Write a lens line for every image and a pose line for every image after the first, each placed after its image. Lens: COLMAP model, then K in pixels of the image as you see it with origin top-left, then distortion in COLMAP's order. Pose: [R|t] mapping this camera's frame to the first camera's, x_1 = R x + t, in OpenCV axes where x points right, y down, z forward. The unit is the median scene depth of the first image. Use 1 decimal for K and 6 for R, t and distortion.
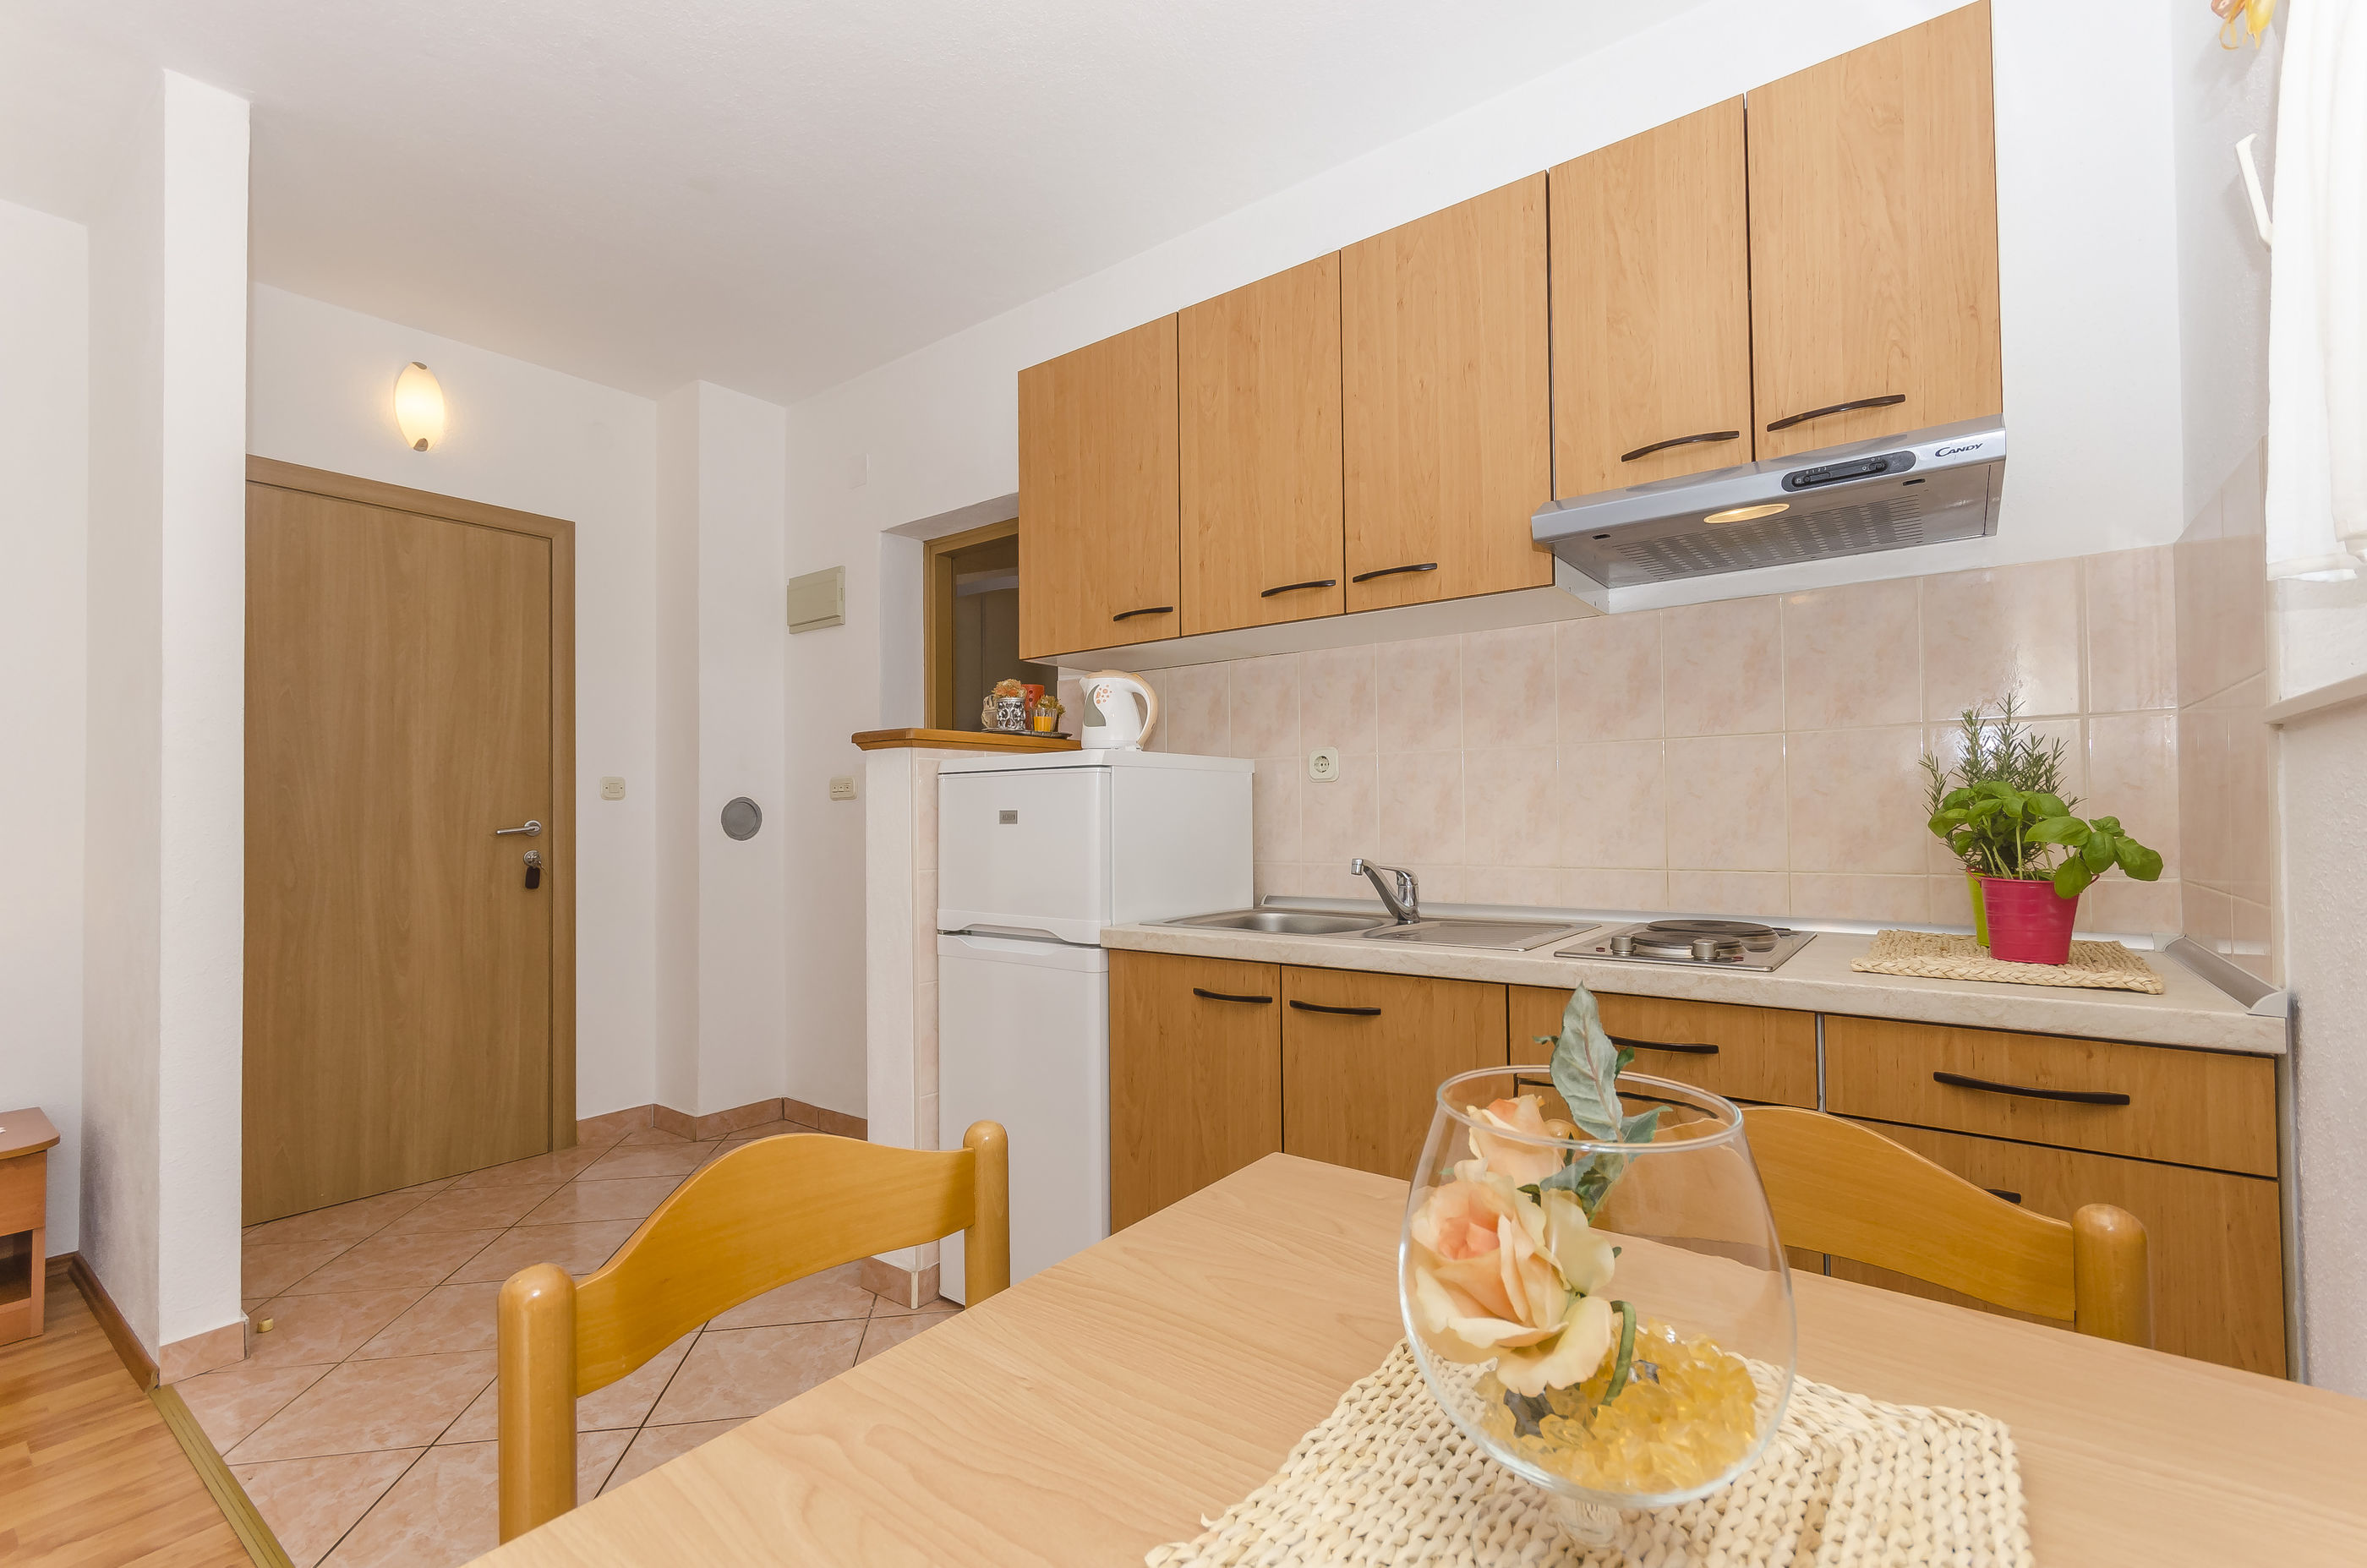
lens RADIAL K [[1043.2, 0, 1139.0], [0, 1043.2, 793.8], [0, 0, 1]] dist [0.002018, 0.000813]
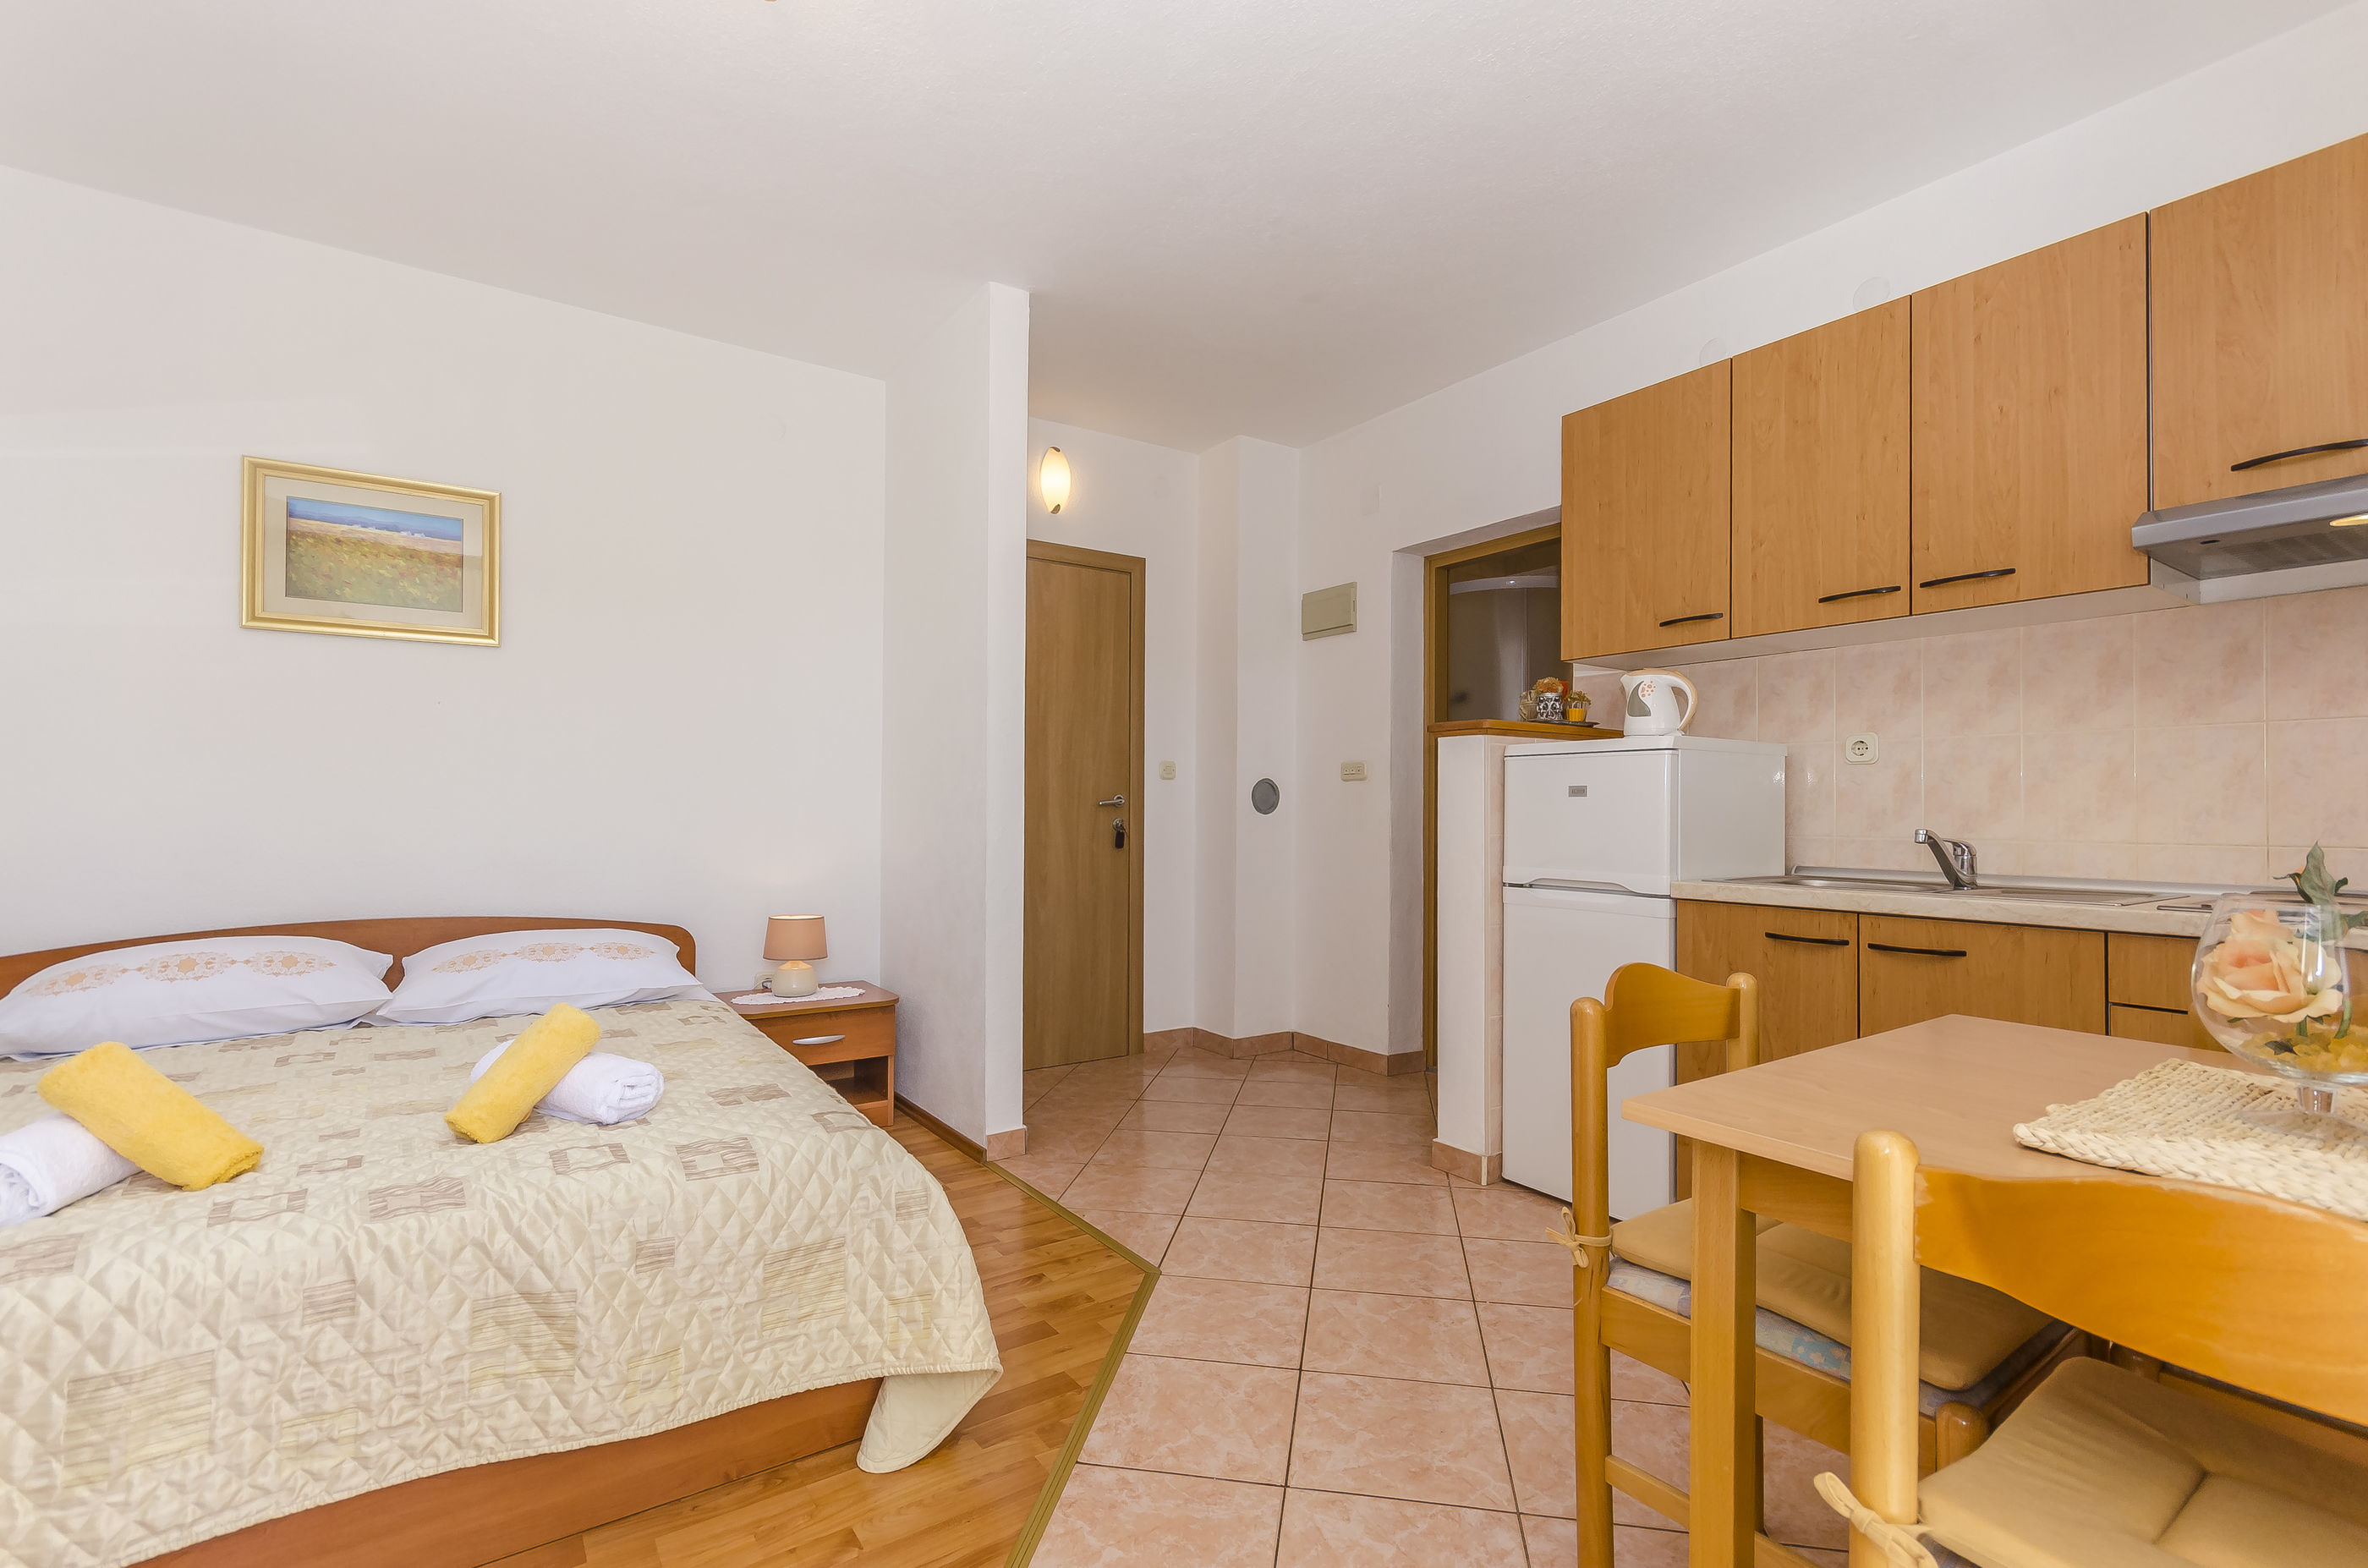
lens RADIAL K [[1043.7, 0, 1169.1], [0, 1043.7, 793.6], [0, 0, 1]] dist [0.002018, 0.000813]
pose [[0.953362, 0.011081, -0.301626, -0.211605], [-0.008843, 0.999922, 0.008785, 0.018734], [0.301700, -0.005708, 0.953386, -0.311484]]
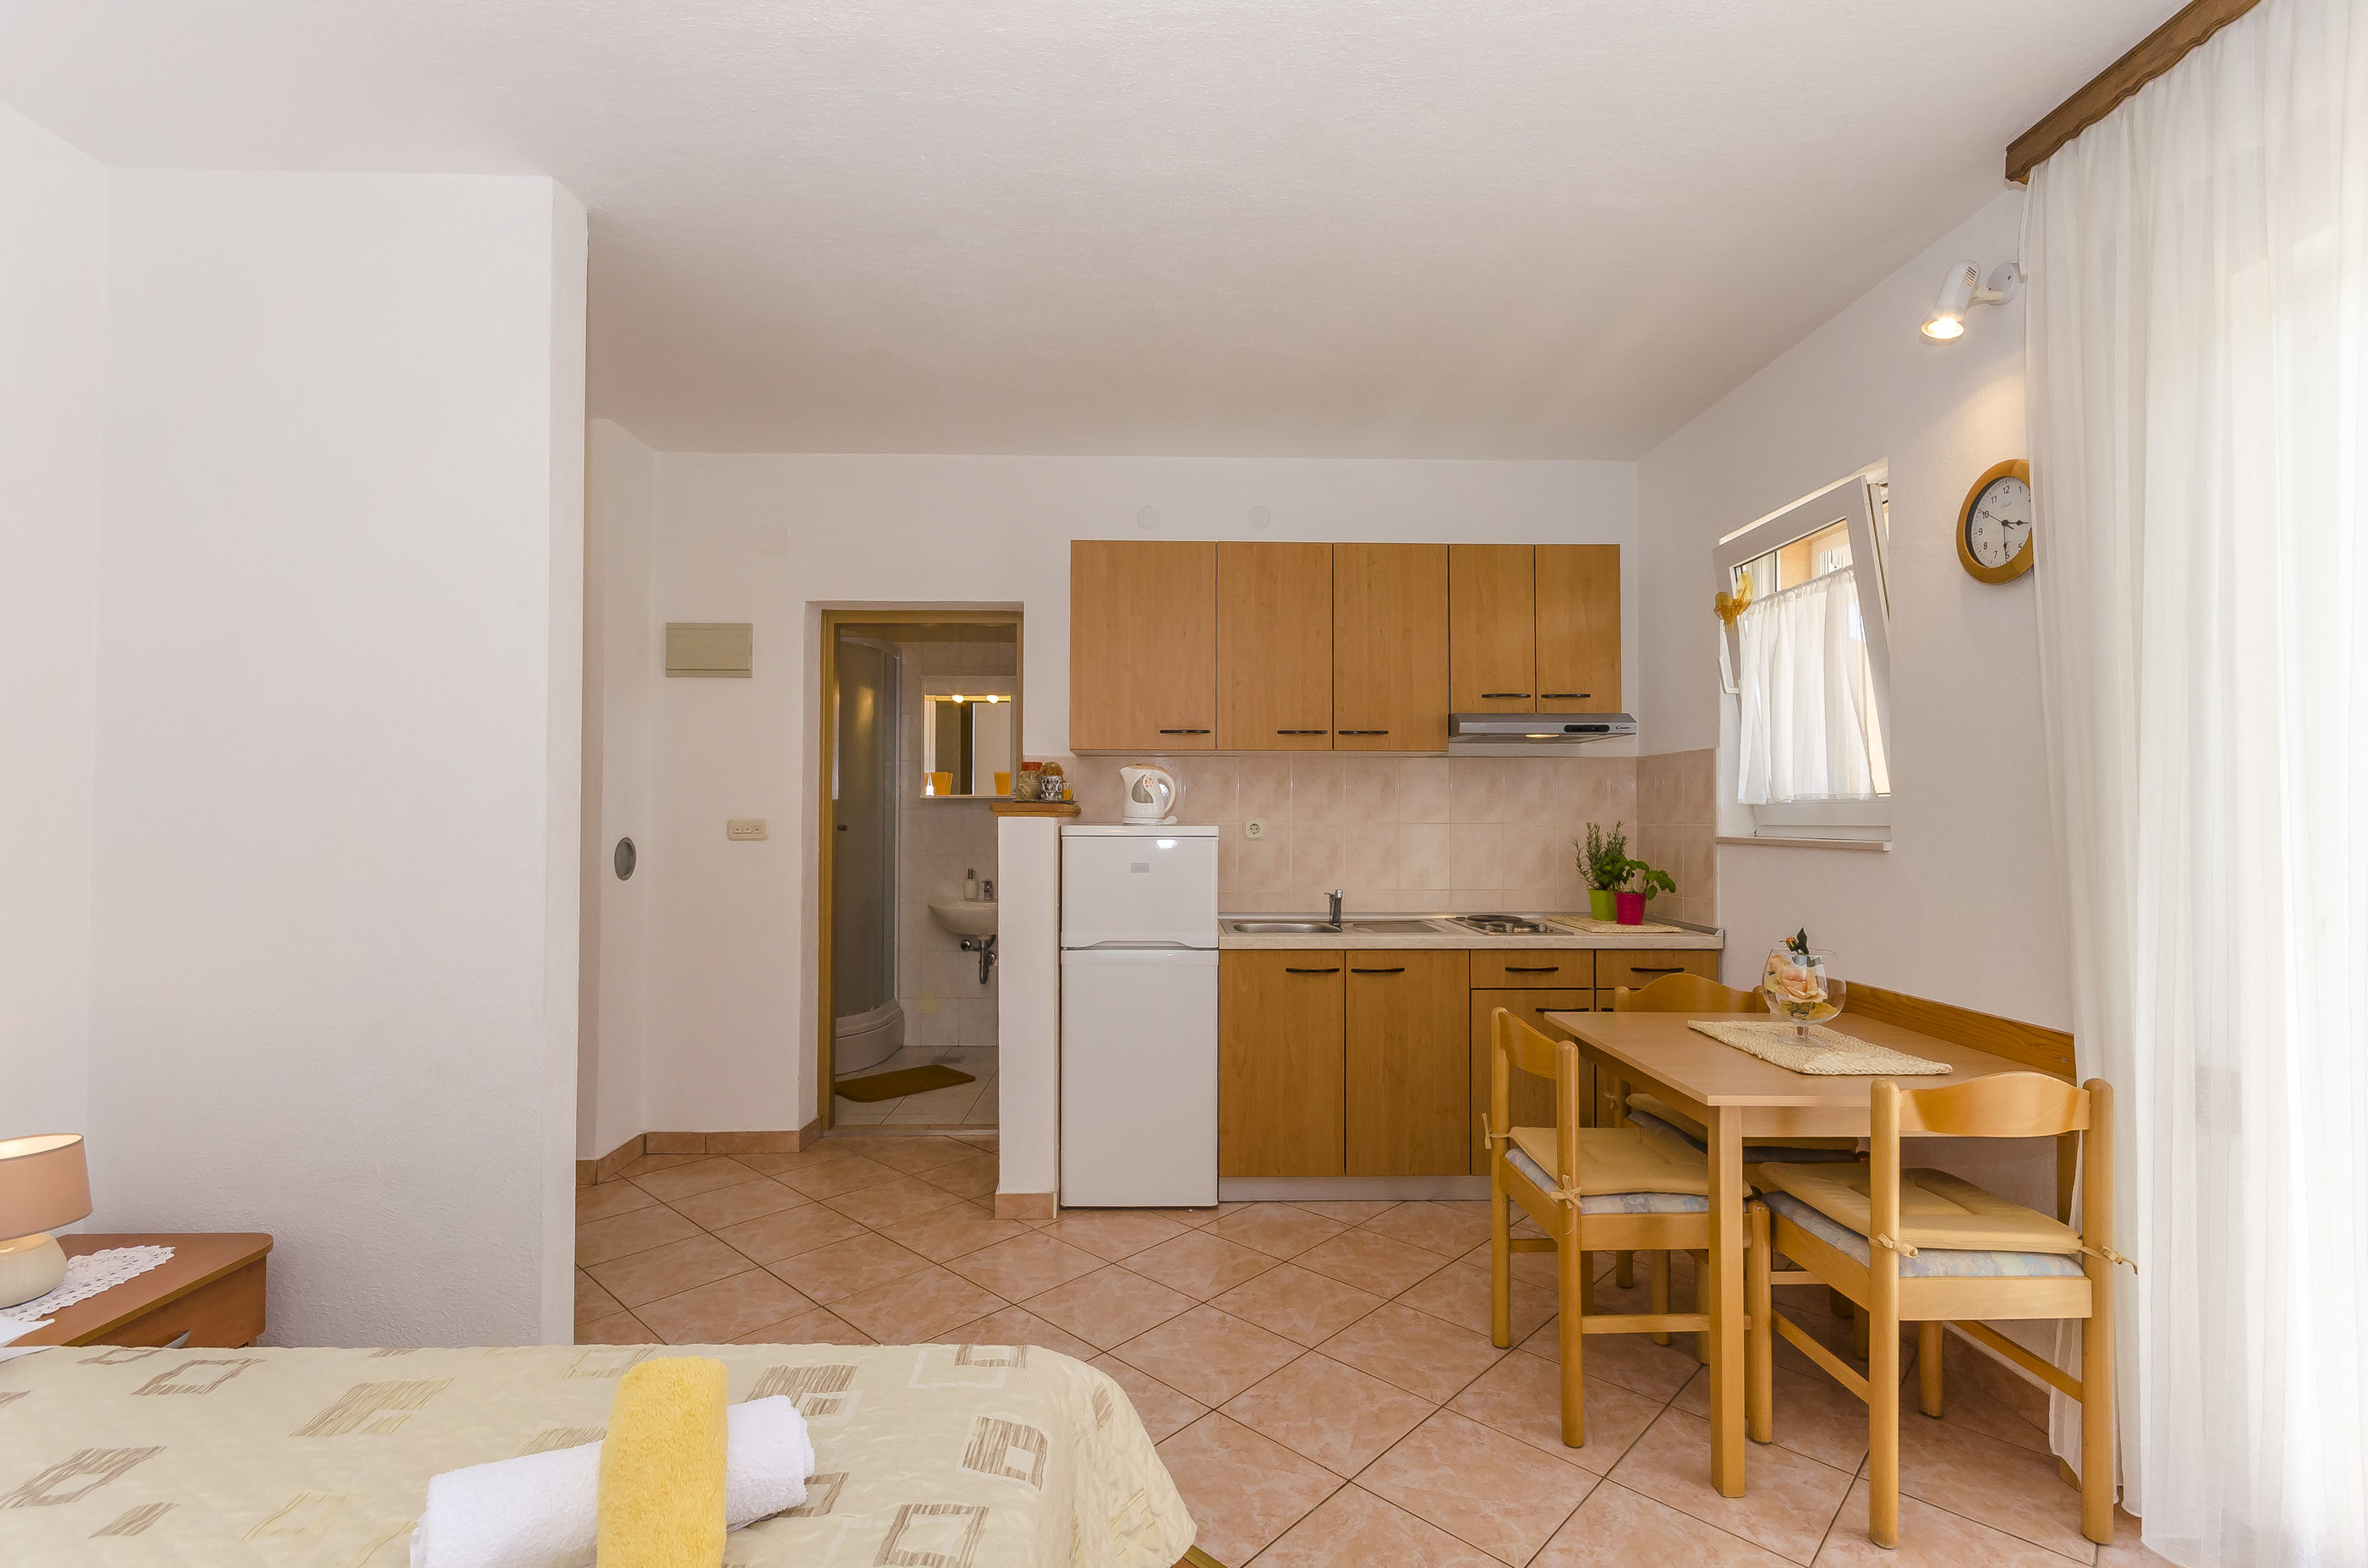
lens RADIAL K [[1043.7, 0, 1181.5], [0, 1043.7, 800.4], [0, 0, 1]] dist [0.002018, 0.000813]
pose [[0.782280, 0.021905, 0.622542, -1.011236], [-0.022646, 0.999721, -0.006721, -0.064850], [-0.622516, -0.008840, 0.782557, -0.204825]]
